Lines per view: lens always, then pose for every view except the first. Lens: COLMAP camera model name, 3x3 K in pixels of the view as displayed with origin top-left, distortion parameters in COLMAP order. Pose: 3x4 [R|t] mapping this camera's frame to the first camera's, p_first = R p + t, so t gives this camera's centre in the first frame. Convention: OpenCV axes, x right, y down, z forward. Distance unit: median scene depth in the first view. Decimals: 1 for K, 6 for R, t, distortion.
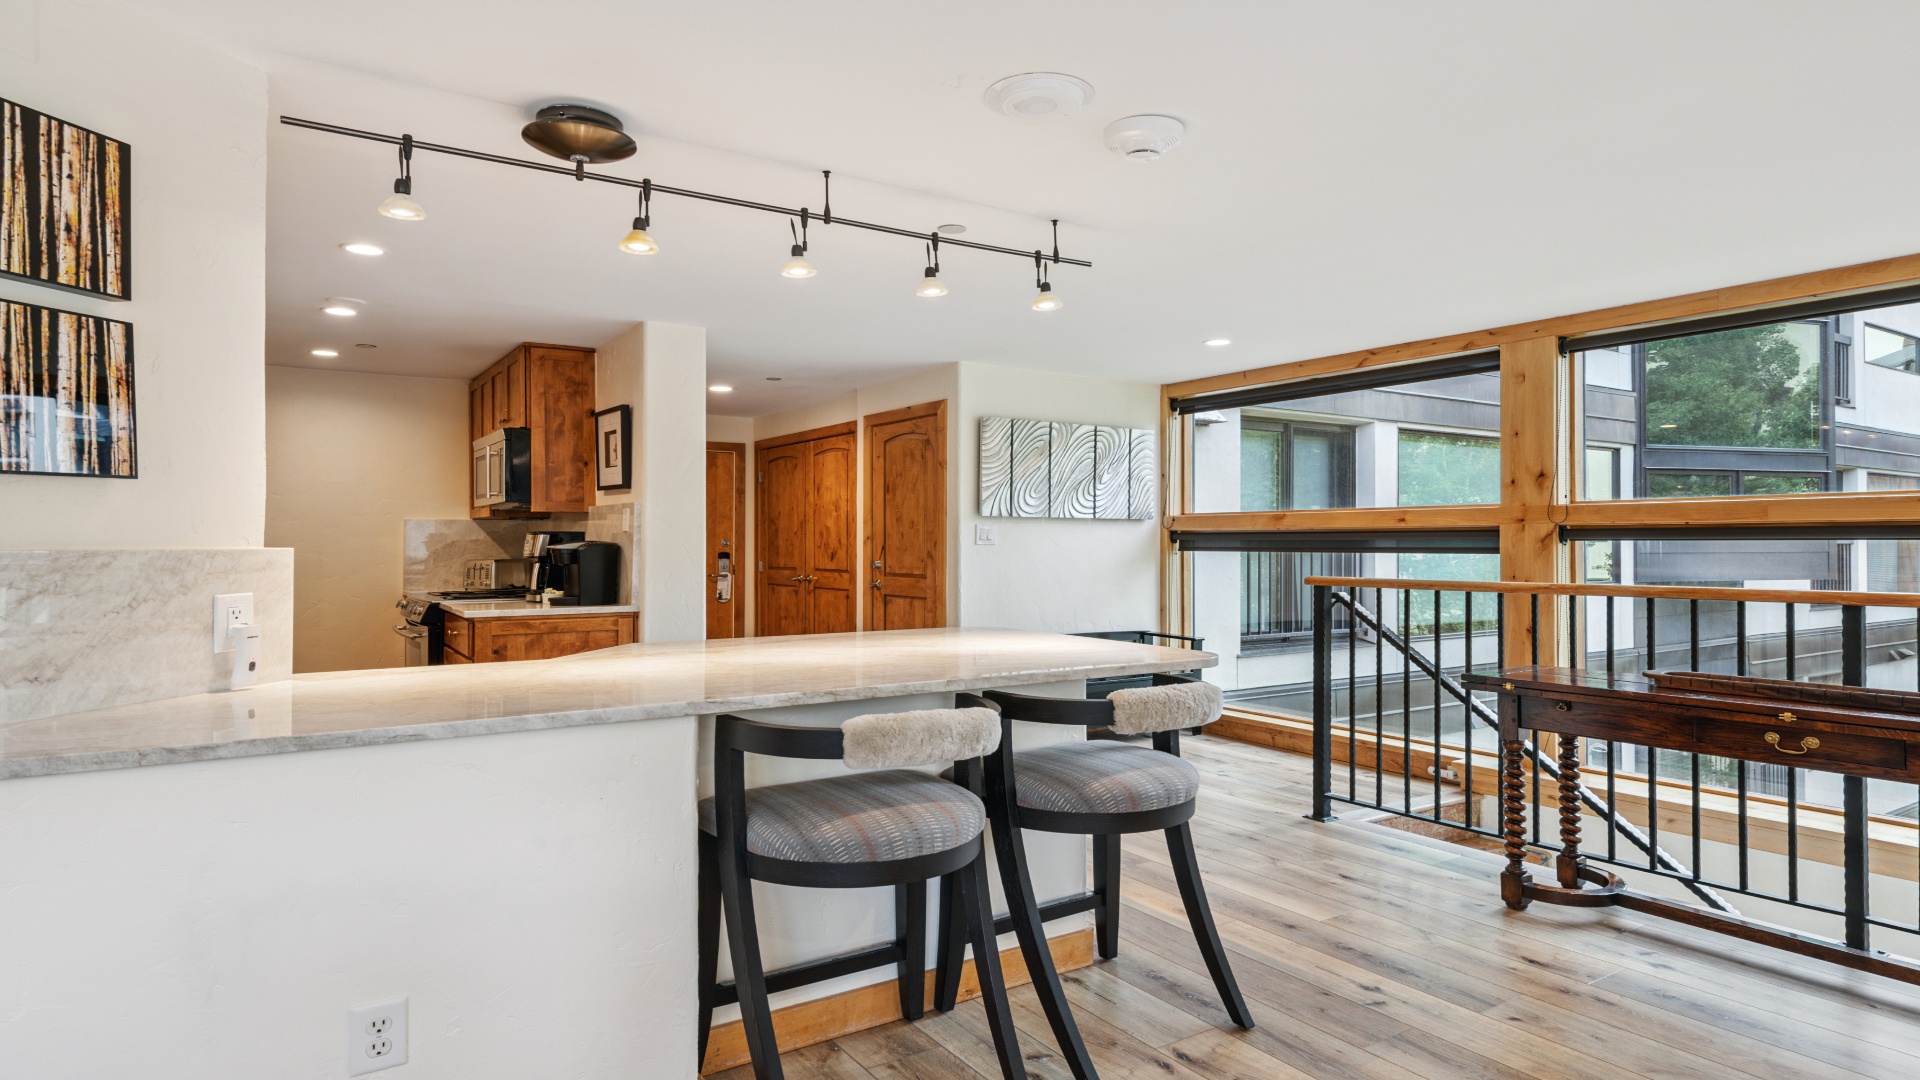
lens RADIAL K [[784.8, 0, 956.8], [0, 784.8, 543.0], [0, 0, 1]] dist [-0.000748, 0.000233]
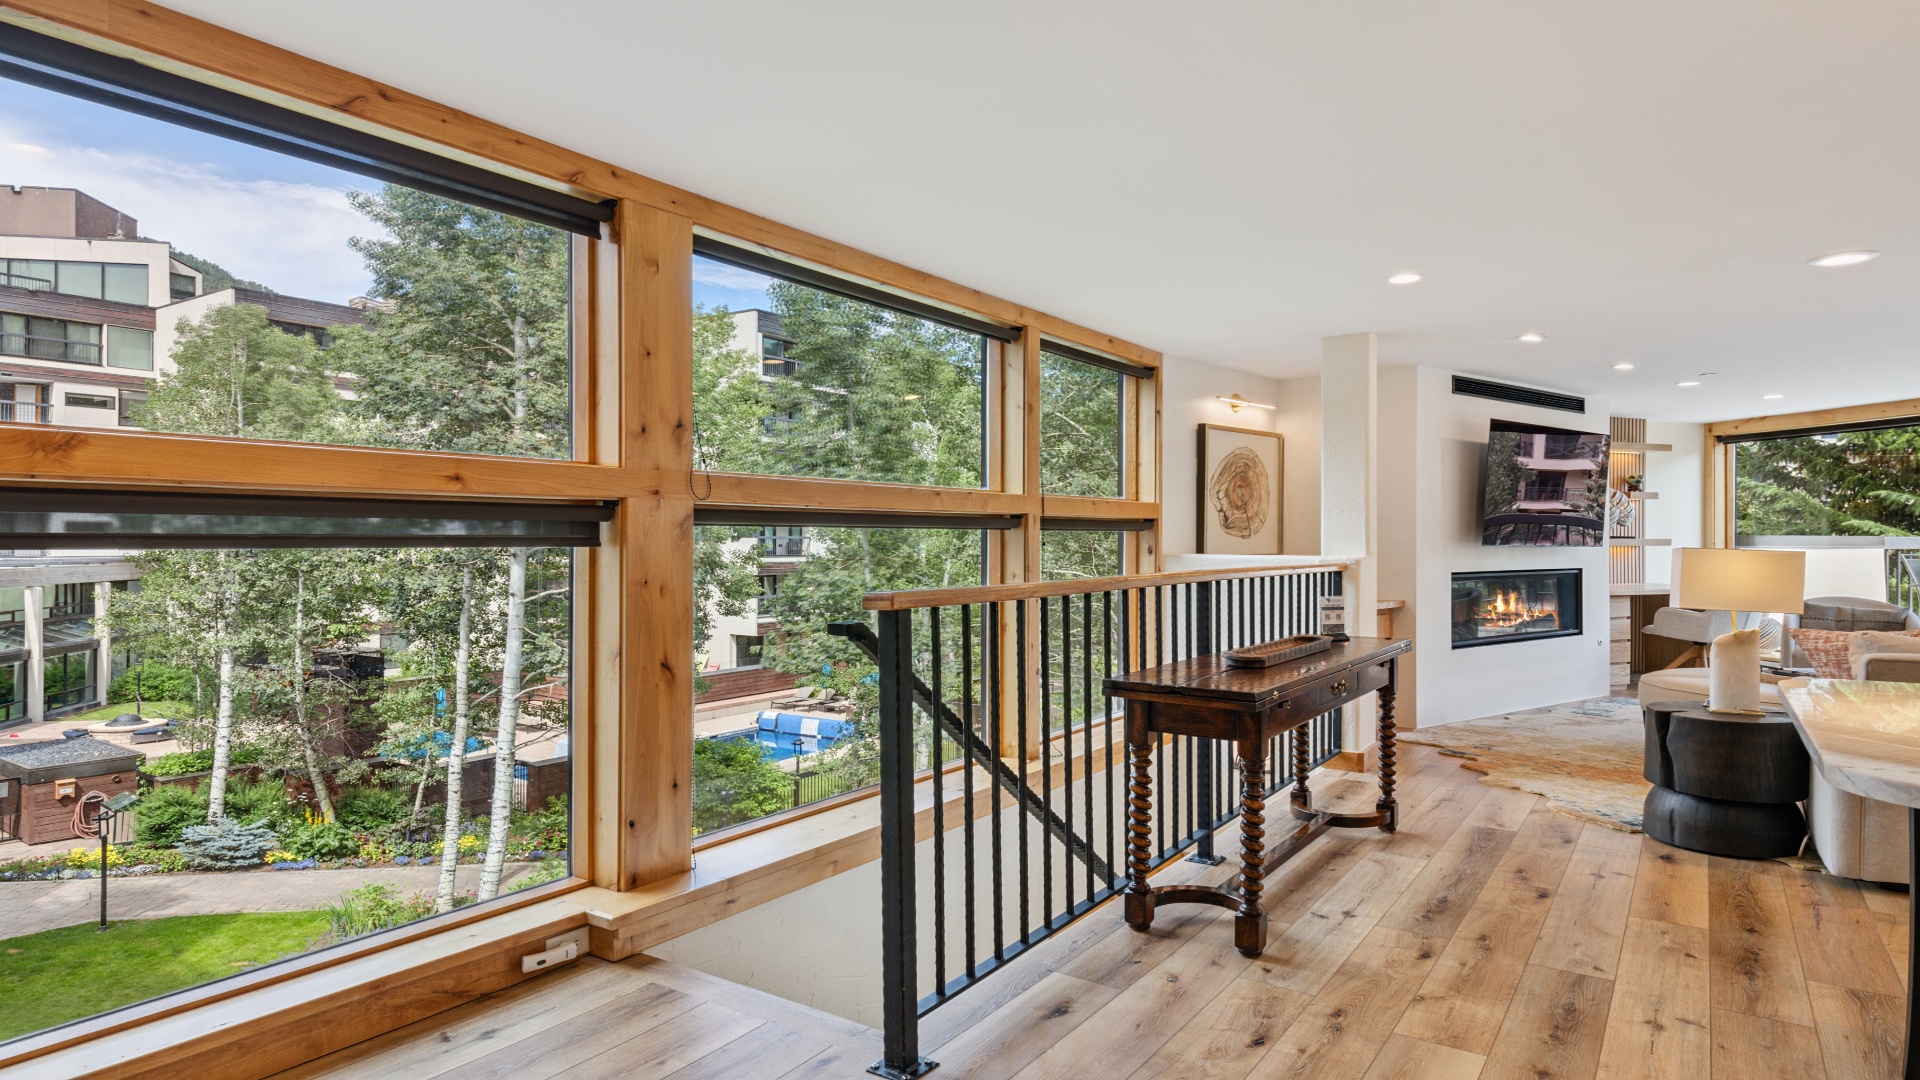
lens RADIAL K [[1075.1, 0, 963.2], [0, 1075.1, 543.8], [0, 0, 1]] dist [0.004735, 0.001782]
pose [[-0.340819, -0.009206, 0.940084, -0.275200], [-0.005484, 0.999955, 0.007804, 0.005977], [-0.940113, -0.002495, -0.340854, 1.642545]]
